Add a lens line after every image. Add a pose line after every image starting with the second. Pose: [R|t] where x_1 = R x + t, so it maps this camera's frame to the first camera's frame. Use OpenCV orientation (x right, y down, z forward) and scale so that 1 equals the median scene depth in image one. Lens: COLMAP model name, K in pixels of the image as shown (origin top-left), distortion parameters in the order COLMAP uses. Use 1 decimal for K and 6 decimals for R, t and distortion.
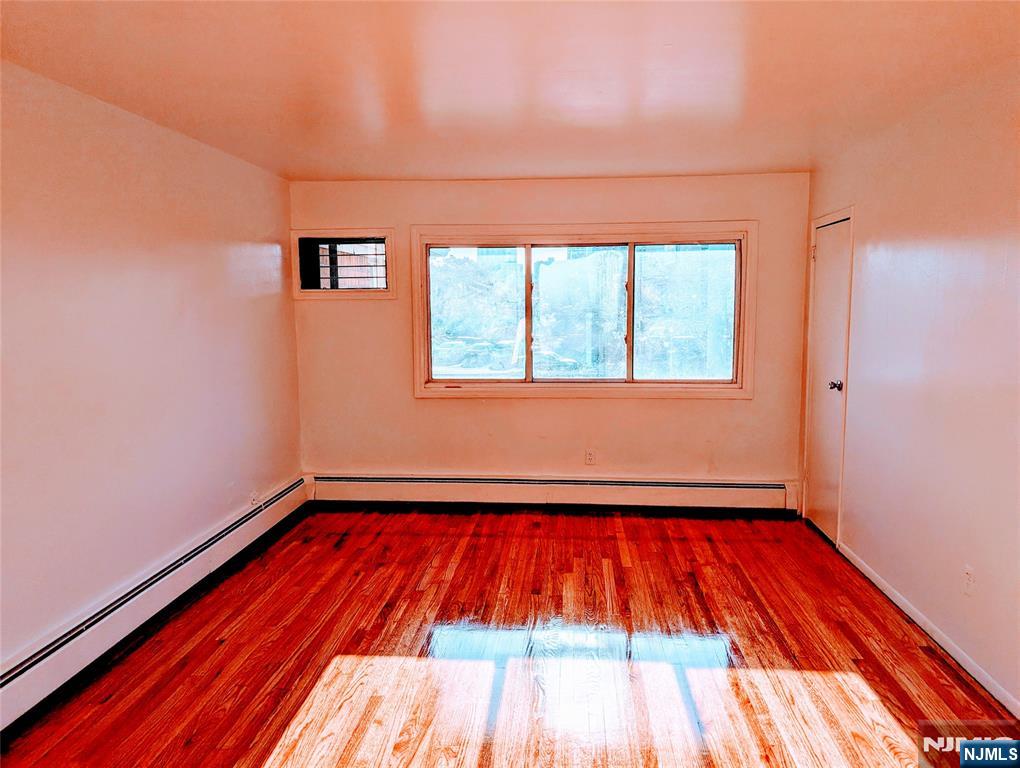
lens RADIAL K [[723.9, 0, 515.5], [0, 723.9, 382.1], [0, 0, 1]] dist [-0.001303, -0.019308]
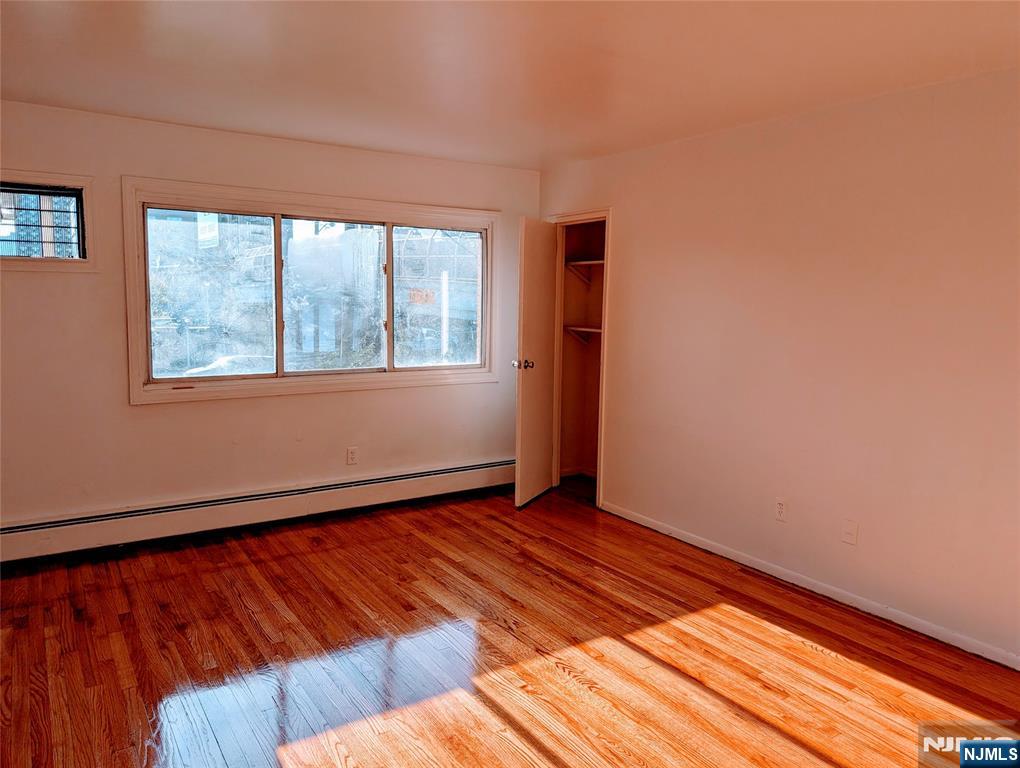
lens RADIAL K [[723.9, 0, 513.5], [0, 723.9, 382.8], [0, 0, 1]] dist [-0.001303, -0.019308]
pose [[0.779211, -0.054742, 0.624367, -0.315094], [0.045223, 0.998493, 0.031105, -0.007100], [-0.625128, 0.003998, 0.780512, 0.169352]]
